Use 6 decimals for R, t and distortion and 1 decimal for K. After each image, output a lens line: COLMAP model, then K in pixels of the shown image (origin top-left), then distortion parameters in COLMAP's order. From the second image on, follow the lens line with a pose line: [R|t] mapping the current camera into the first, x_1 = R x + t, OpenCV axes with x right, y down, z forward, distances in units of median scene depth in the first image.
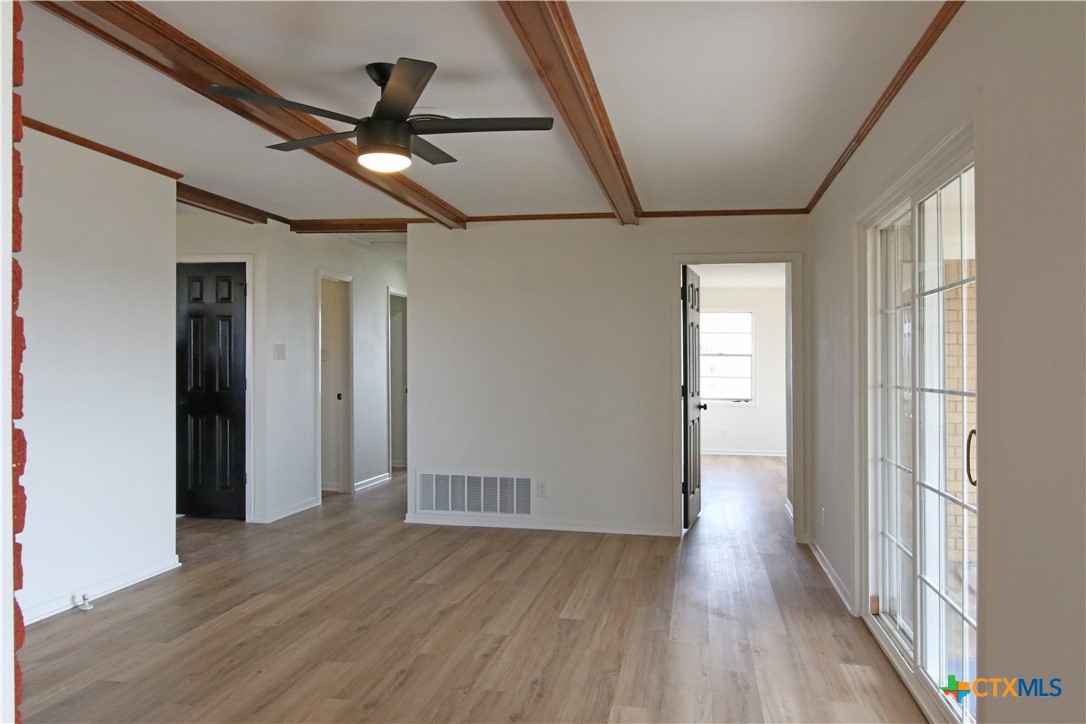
lens RADIAL K [[826.7, 0, 543.0], [0, 826.7, 362.0], [0, 0, 1]] dist [-0.000359, -0.000249]
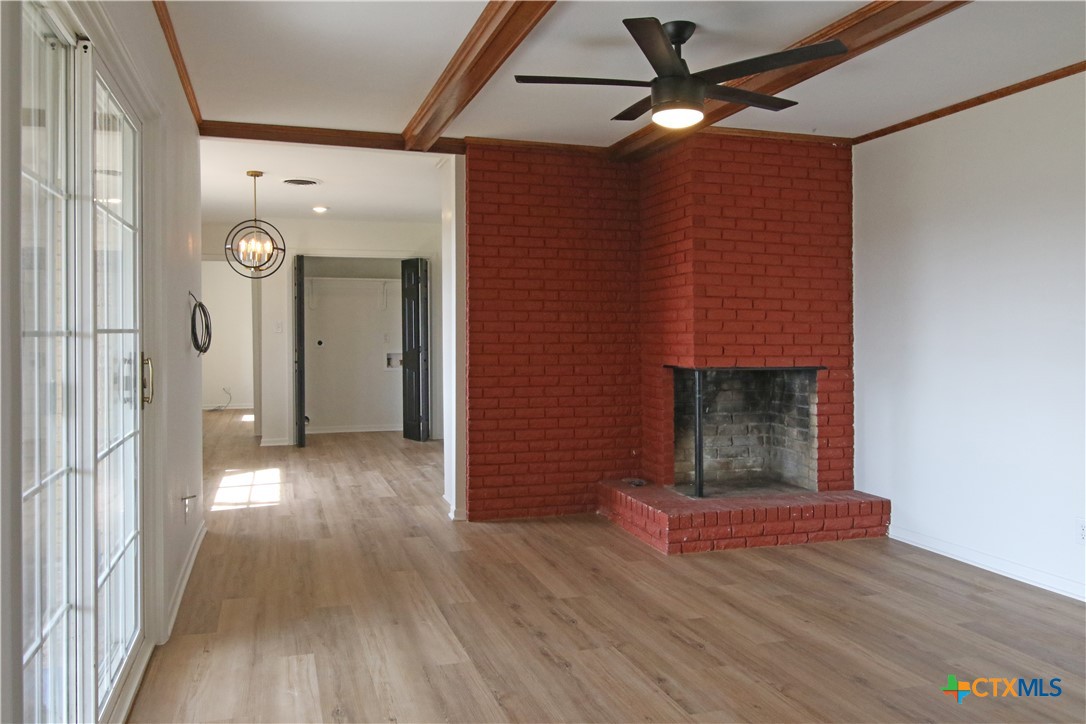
lens RADIAL K [[826.7, 0, 543.0], [0, 826.7, 362.0], [0, 0, 1]] dist [-0.000359, -0.000249]
pose [[-0.877752, -0.000735, -0.479115, 0.443184], [-0.014332, 0.999592, 0.024723, 0.029653], [0.478901, 0.028568, -0.877404, 1.744430]]
